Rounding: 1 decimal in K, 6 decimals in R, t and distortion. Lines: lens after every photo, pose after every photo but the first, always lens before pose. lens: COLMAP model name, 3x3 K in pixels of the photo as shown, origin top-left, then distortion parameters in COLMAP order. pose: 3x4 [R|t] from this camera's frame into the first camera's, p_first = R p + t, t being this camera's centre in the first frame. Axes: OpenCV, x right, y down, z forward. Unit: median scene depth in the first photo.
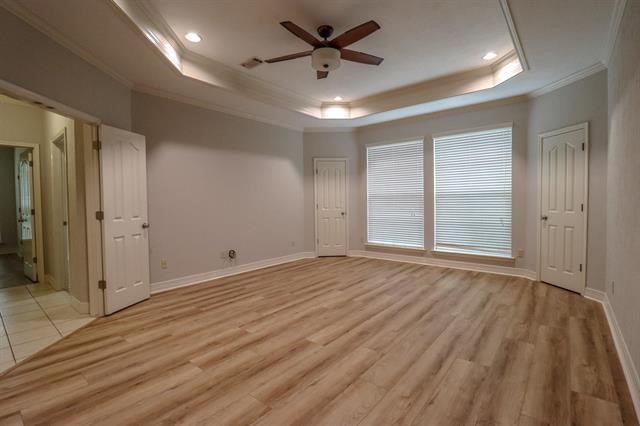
lens RADIAL K [[297.7, 0, 323.2], [0, 297.7, 210.6], [0, 0, 1]] dist [0.000919, -0.013505]
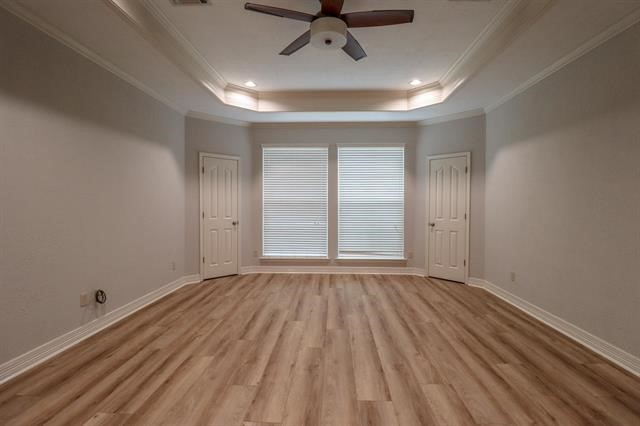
lens RADIAL K [[297.7, 0, 323.2], [0, 297.7, 210.6], [0, 0, 1]] dist [0.000919, -0.013505]
pose [[0.796141, 0.003553, 0.605101, -0.385647], [0.006802, 0.999867, -0.014820, -0.019164], [-0.605073, 0.015915, 0.796011, 0.307894]]
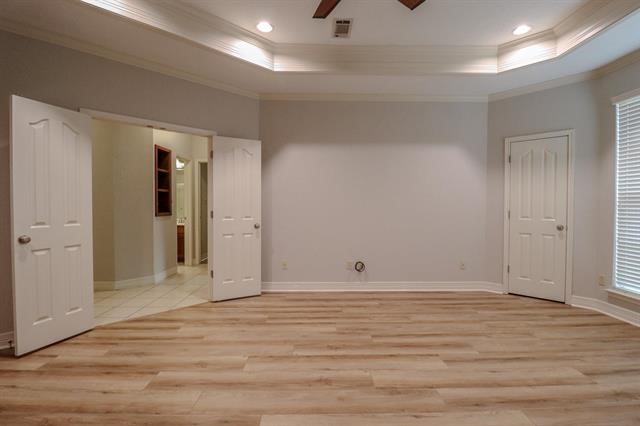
lens RADIAL K [[303.1, 0, 321.9], [0, 303.1, 210.8], [0, 0, 1]] dist [0.000590, -0.014216]
pose [[0.644775, 0.026337, -0.763919, 0.344944], [-0.036171, 0.999338, 0.003923, -0.014461], [0.763516, 0.025103, 0.645300, 0.445049]]
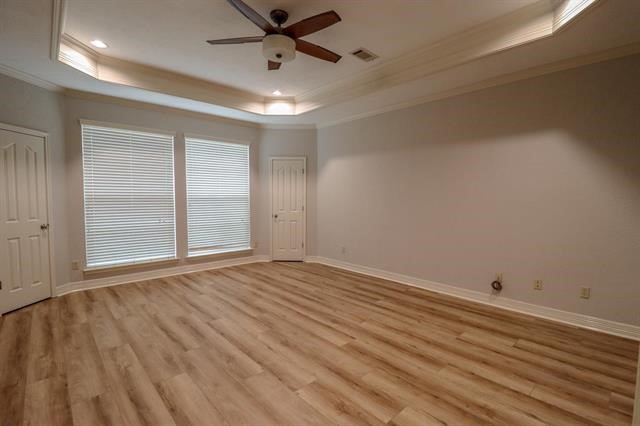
lens RADIAL K [[301.4, 0, 323.7], [0, 301.4, 212.7], [0, 0, 1]] dist [-0.002258, -0.015640]
pose [[0.134471, -0.037205, 0.990219, -0.705193], [0.029146, 0.999011, 0.033577, -0.036159], [-0.990489, 0.024346, 0.135423, 0.608117]]
